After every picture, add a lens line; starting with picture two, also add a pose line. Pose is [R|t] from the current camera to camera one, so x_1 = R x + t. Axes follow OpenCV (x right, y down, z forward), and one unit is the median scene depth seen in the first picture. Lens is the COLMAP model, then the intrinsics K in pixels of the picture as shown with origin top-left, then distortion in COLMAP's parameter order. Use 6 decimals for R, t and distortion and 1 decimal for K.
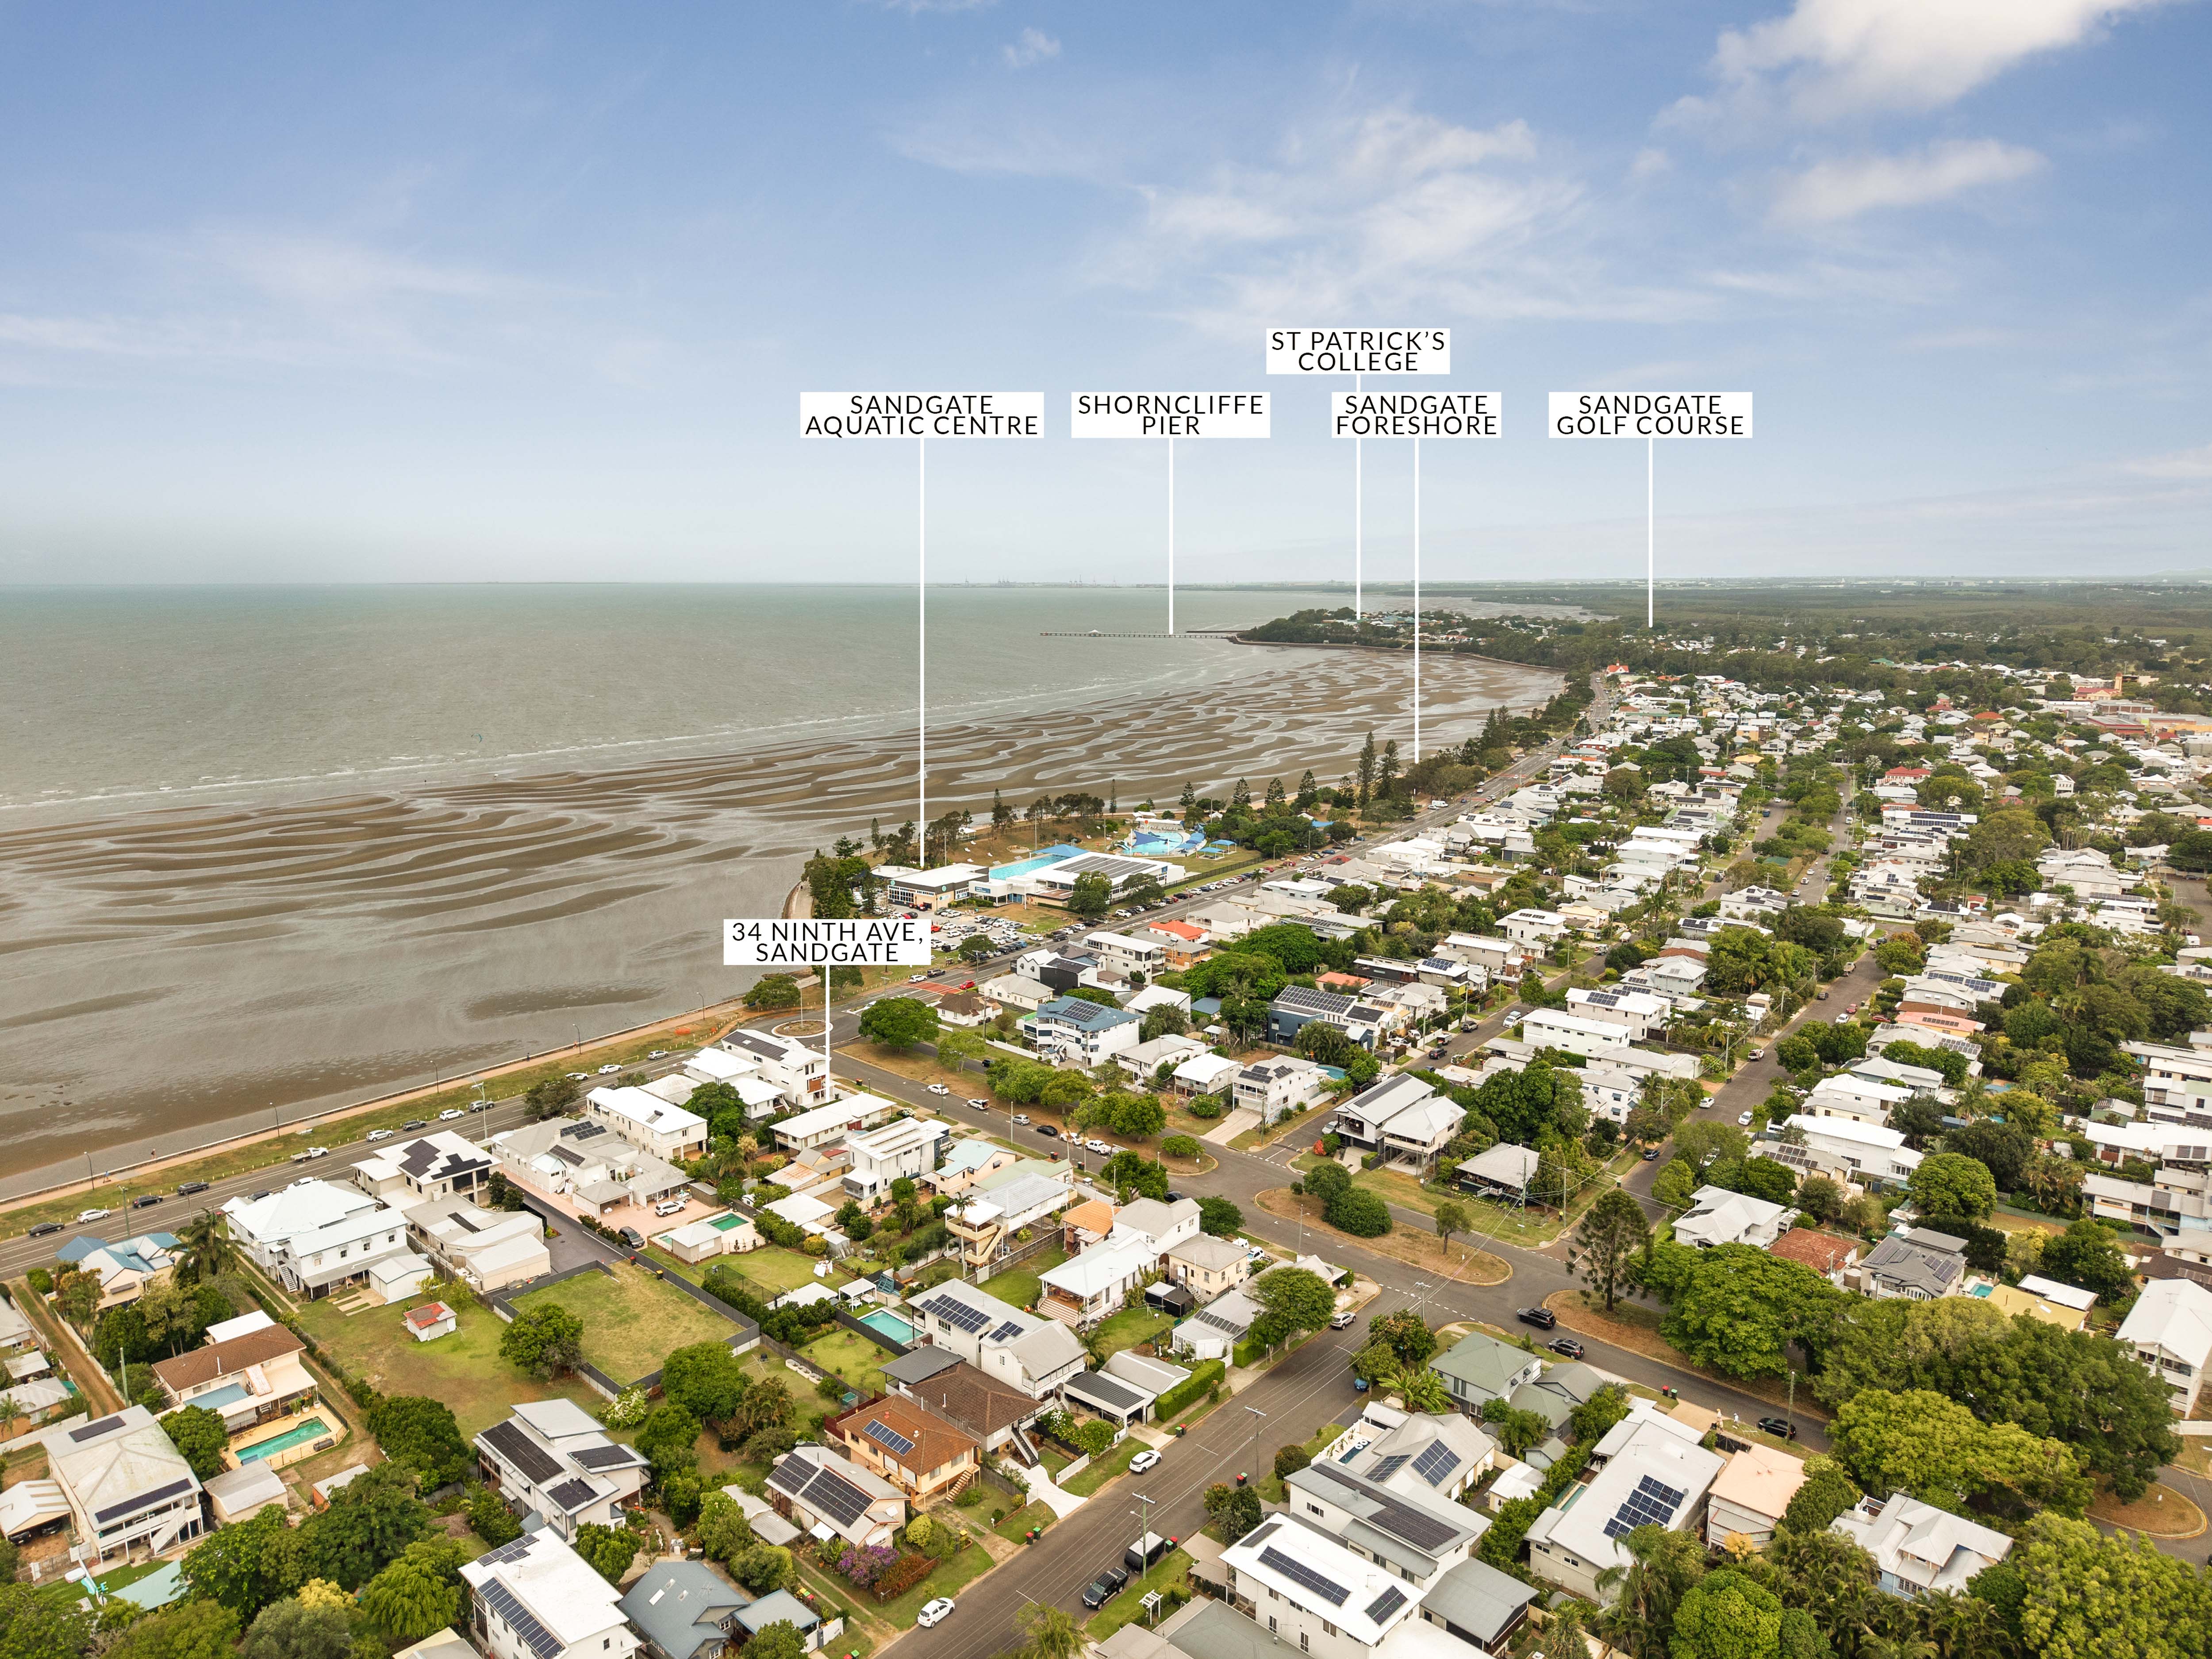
lens RADIAL K [[1501.8, 0, 1104.2], [0, 1501.8, 848.6], [0, 0, 1]] dist [0.003085, -0.006448]
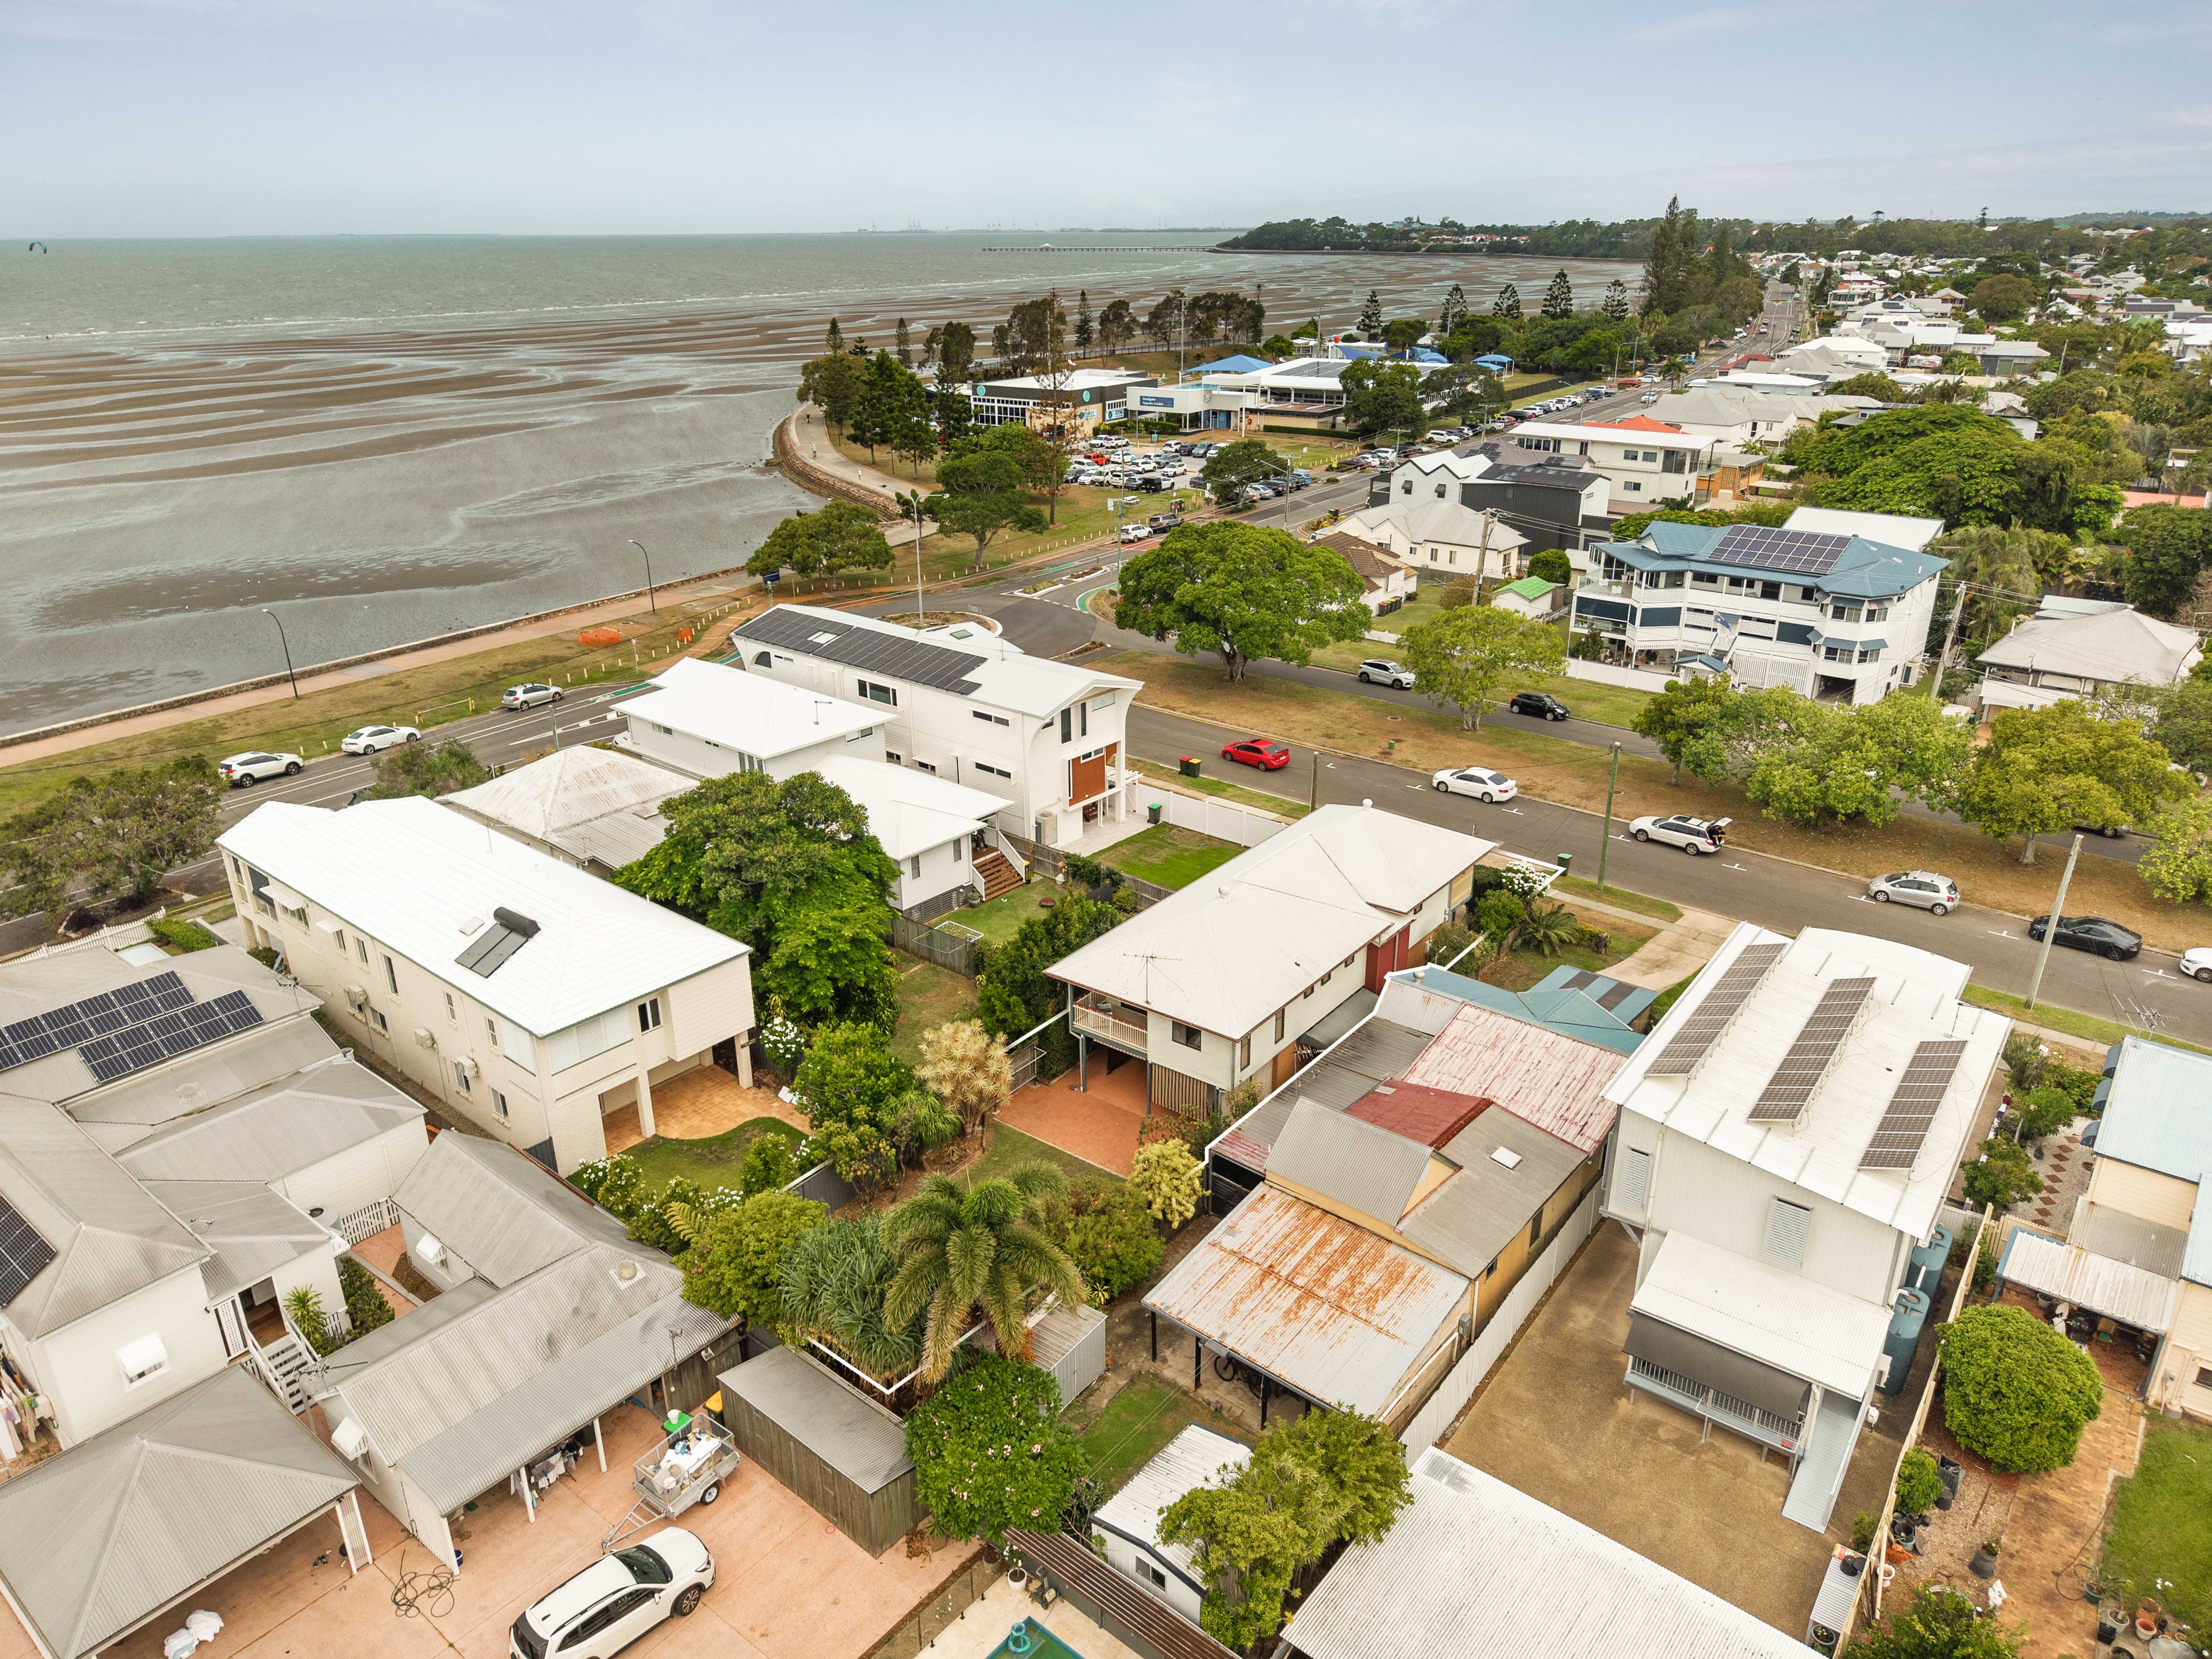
lens RADIAL K [[1501.8, 0, 1106.5], [0, 1501.8, 829.2], [0, 0, 1]] dist [0.003085, -0.006448]
pose [[0.998359, -0.020798, 0.053364, -0.205652], [0.009880, 0.980310, 0.197217, 0.111354], [-0.056415, -0.196366, 0.978906, 0.722613]]
